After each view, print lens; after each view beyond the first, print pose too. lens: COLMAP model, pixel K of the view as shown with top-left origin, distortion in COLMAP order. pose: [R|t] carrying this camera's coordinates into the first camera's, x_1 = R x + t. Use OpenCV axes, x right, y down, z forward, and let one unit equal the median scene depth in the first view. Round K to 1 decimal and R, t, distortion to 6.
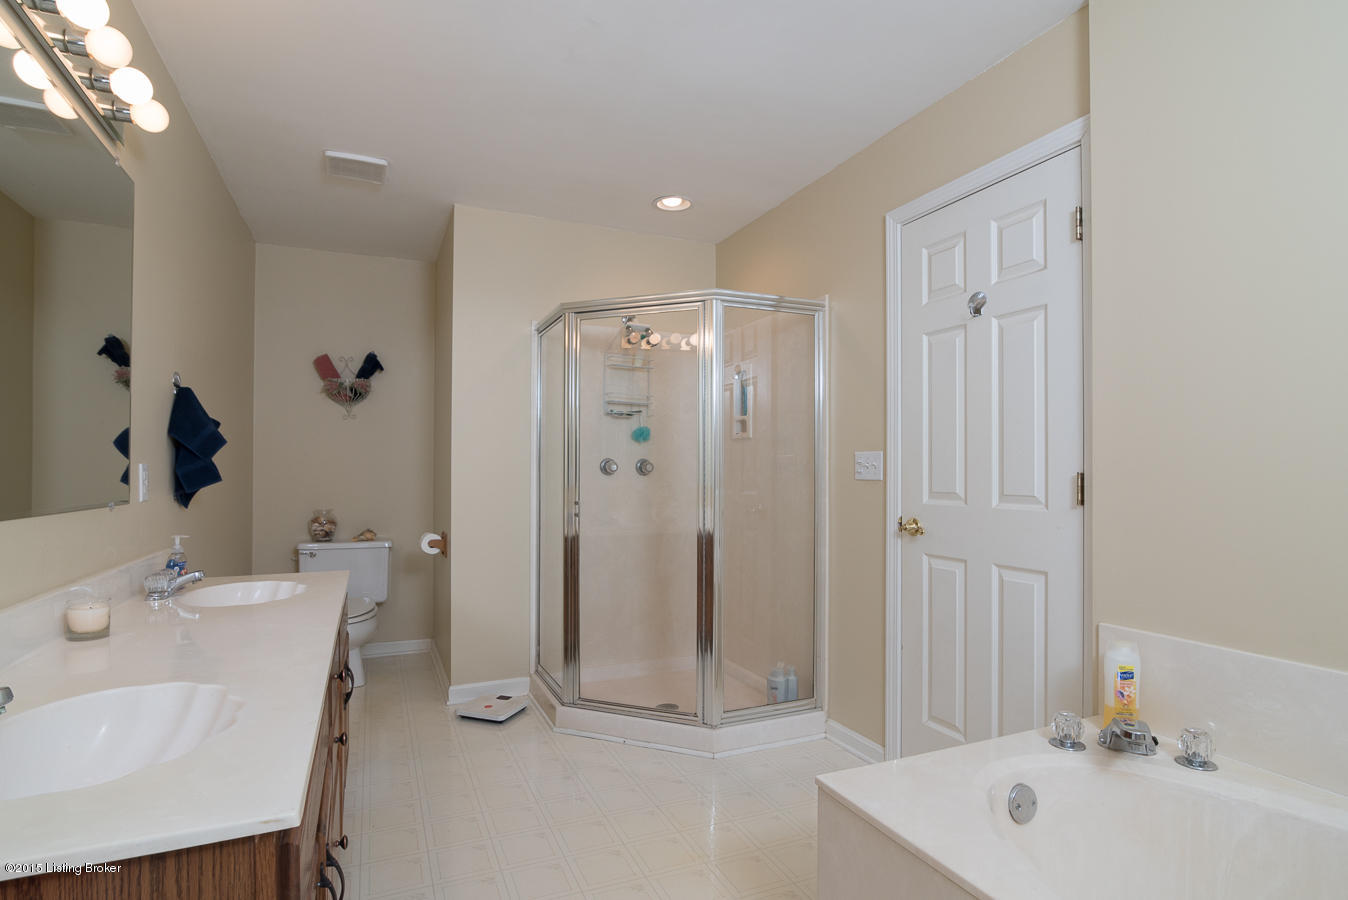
lens RADIAL K [[692.7, 0, 674.0], [0, 692.7, 450.0], [0, 0, 1]] dist [-0.035152, 0.000155]
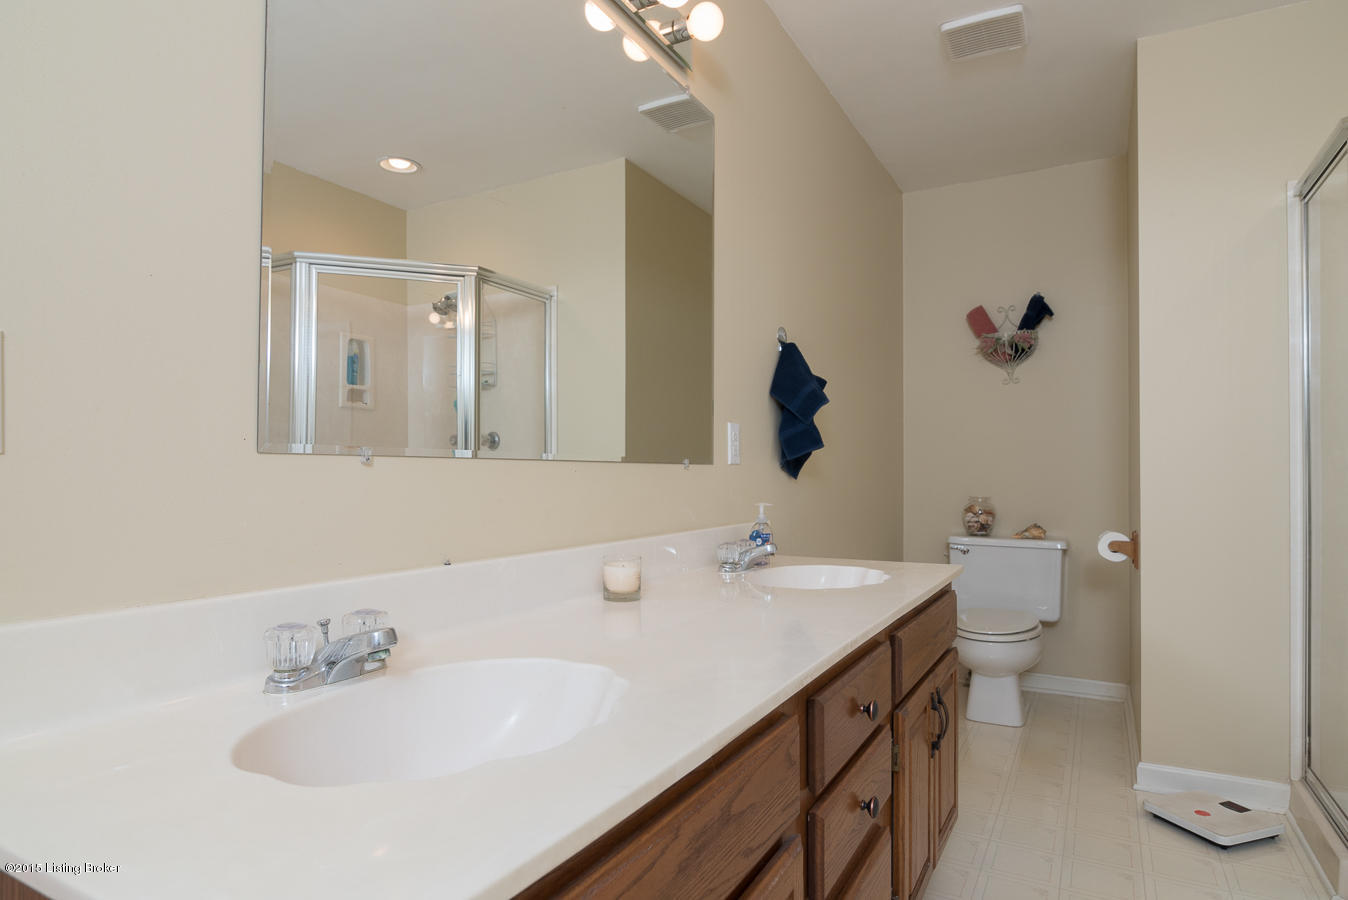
lens RADIAL K [[765.5, 0, 671.9], [0, 765.5, 460.3], [0, 0, 1]] dist [-0.015864, 0.000834]
pose [[0.598365, -0.009614, -0.801166, -0.005231], [0.018528, 0.999827, 0.001840, 0.040616], [0.801010, -0.015945, 0.598439, 0.193911]]
